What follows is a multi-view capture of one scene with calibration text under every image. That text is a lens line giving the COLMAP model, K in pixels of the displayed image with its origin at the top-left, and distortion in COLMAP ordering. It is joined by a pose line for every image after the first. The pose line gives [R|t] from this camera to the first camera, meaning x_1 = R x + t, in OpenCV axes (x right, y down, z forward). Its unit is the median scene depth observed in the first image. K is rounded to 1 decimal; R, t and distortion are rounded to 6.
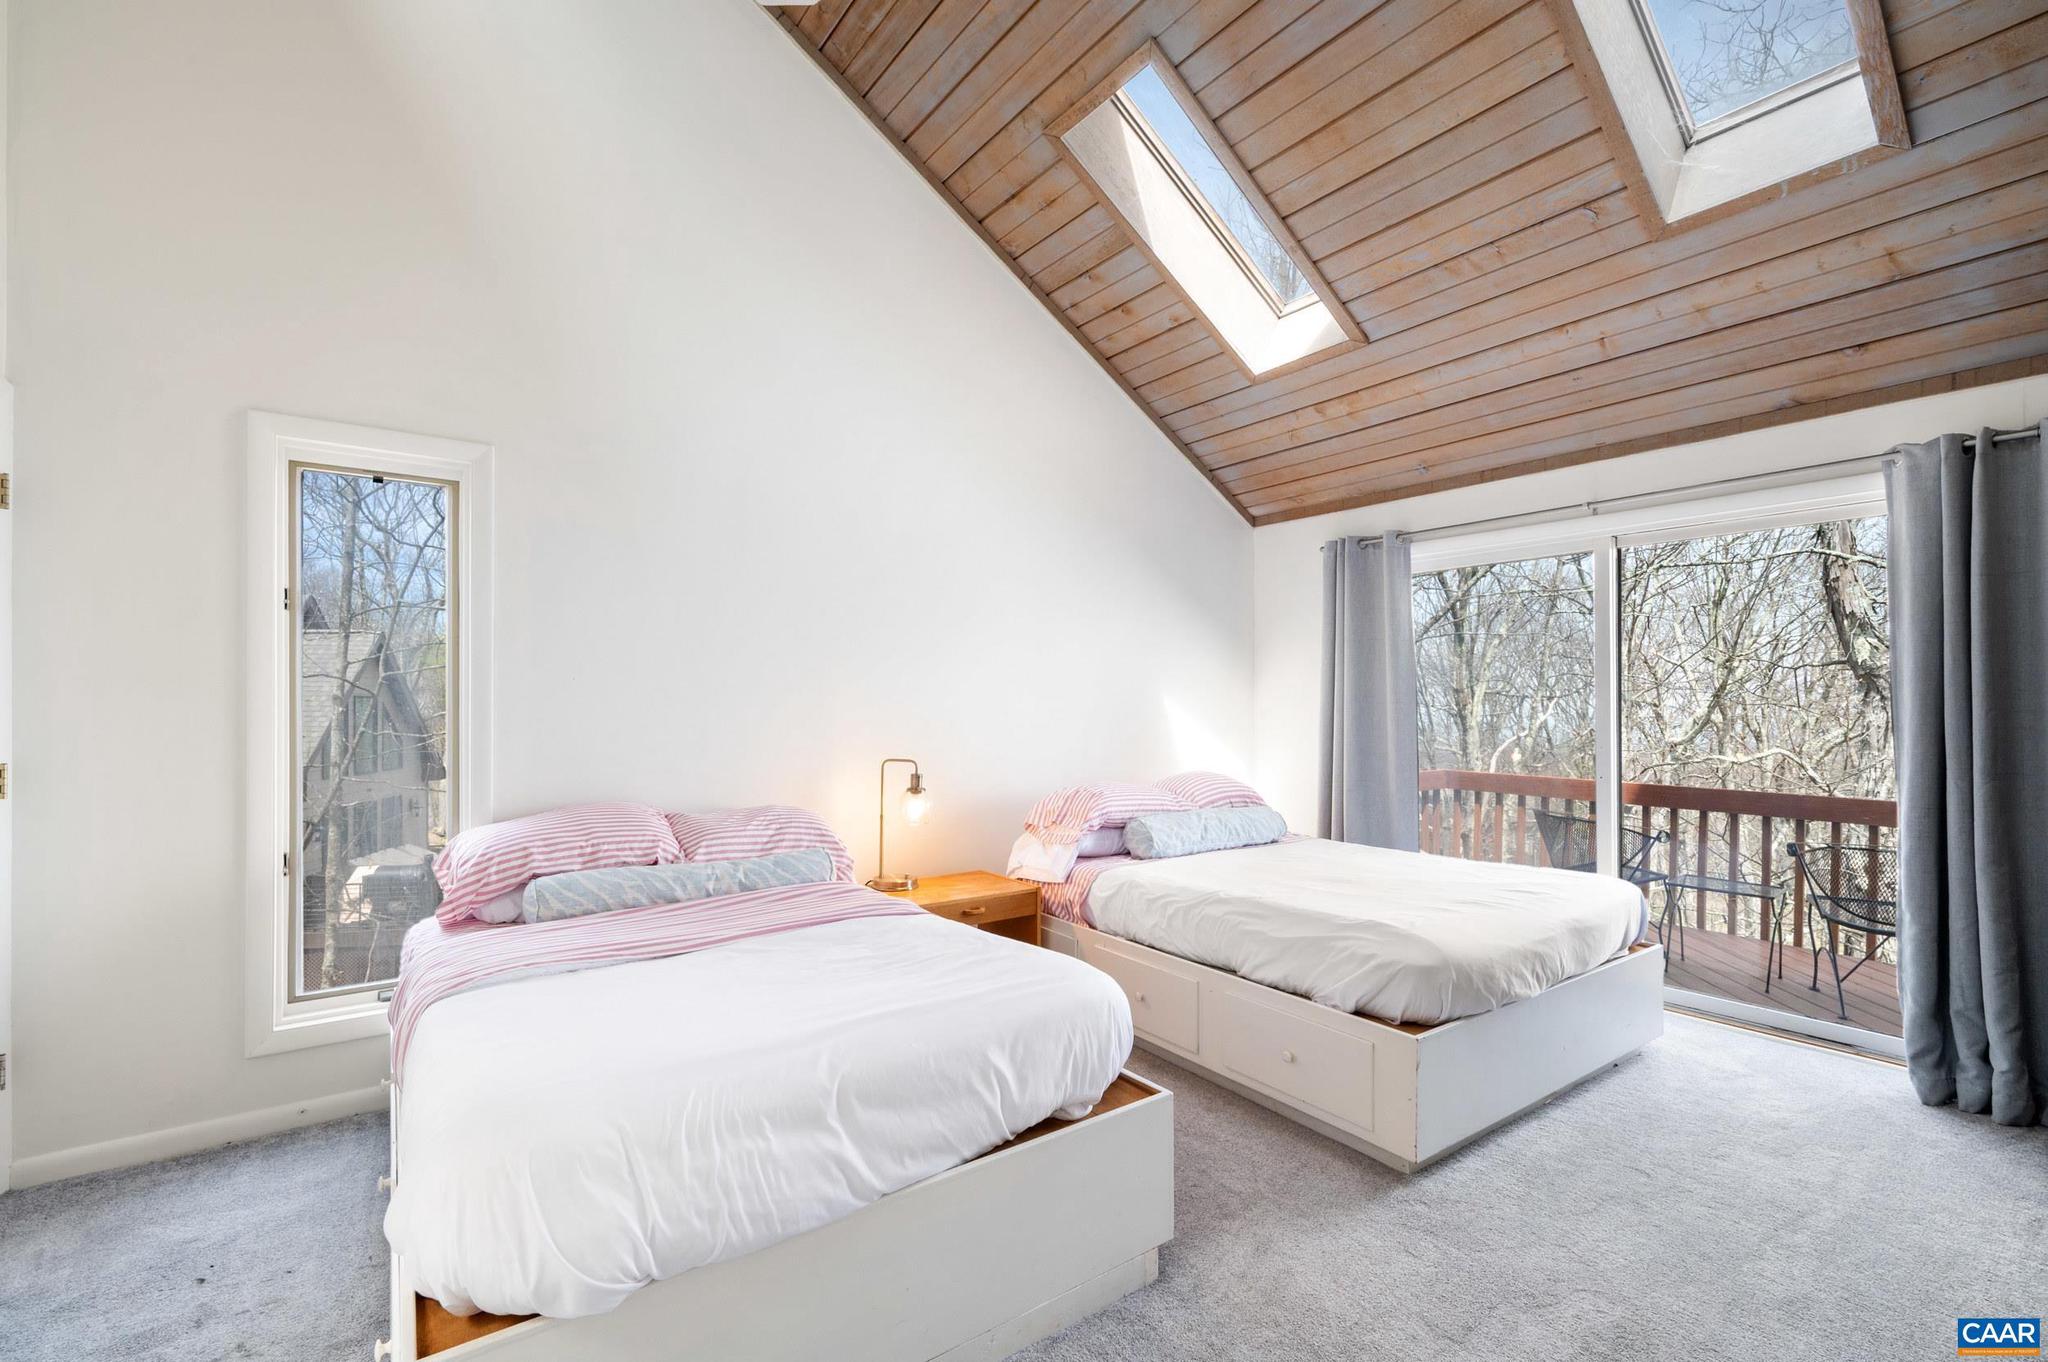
lens RADIAL K [[879.9, 0, 1019.8], [0, 879.9, 693.8], [0, 0, 1]] dist [0.001483, -0.000174]
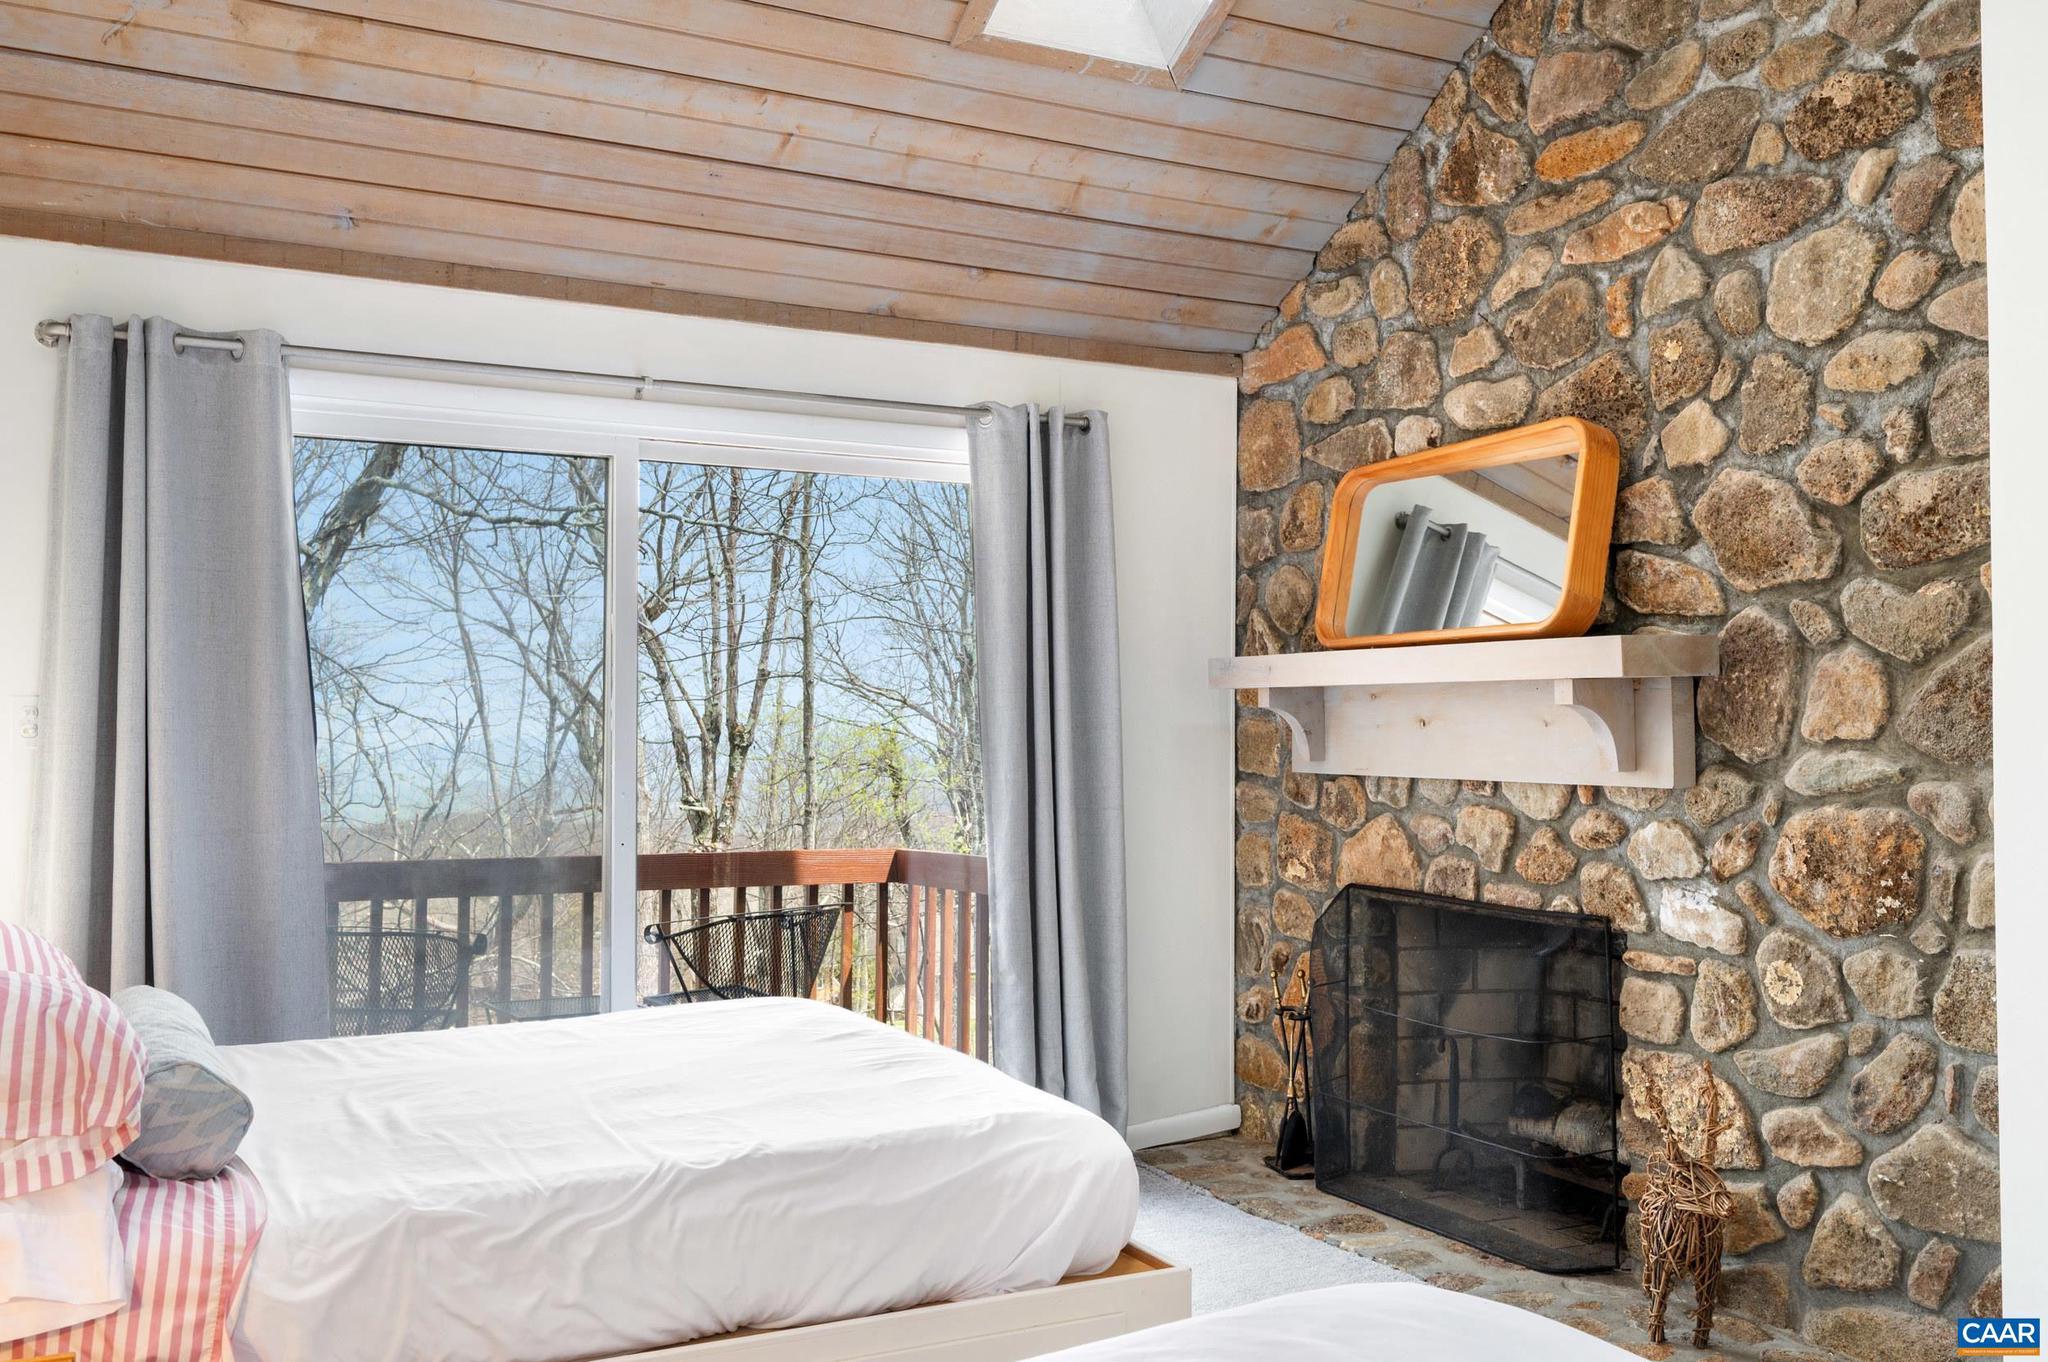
lens RADIAL K [[1777.5, 0, 1024.0], [0, 1777.5, 681.0], [0, 0, 1]] dist [-0.000955, -0.009801]
pose [[0.136968, 0.021052, 0.990352, -0.551113], [-0.011610, 0.999740, -0.019646, 0.006597], [-0.990507, -0.008807, 0.137176, 0.656477]]
